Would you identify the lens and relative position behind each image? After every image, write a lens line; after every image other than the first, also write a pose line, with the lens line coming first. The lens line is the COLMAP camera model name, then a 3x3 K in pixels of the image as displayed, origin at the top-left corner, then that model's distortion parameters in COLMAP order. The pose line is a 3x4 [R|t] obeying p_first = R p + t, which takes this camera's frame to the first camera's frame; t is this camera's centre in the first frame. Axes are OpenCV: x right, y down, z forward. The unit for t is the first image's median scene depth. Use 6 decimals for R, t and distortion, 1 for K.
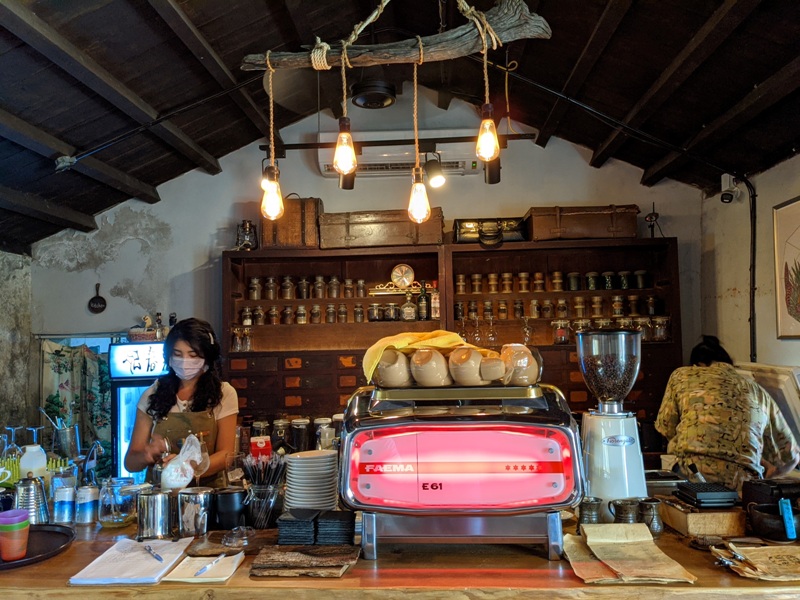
lens RADIAL K [[628.0, 0, 400.0], [0, 628.0, 300.0], [0, 0, 1]] dist [0.055994, -0.086854]
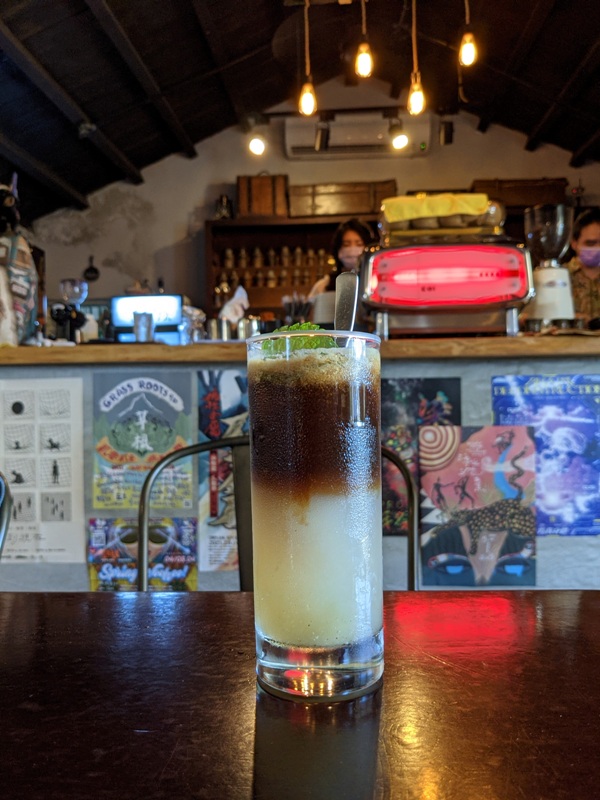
lens RADIAL K [[653.7, 0, 300.0], [0, 653.7, 400.0], [0, 0, 1]] dist [0.005671, -0.001317]
pose [[0.999904, 0.003617, -0.013353, -0.086379], [-0.002969, 0.998828, 0.048302, 0.185531], [0.013512, -0.048257, 0.998744, -0.201313]]
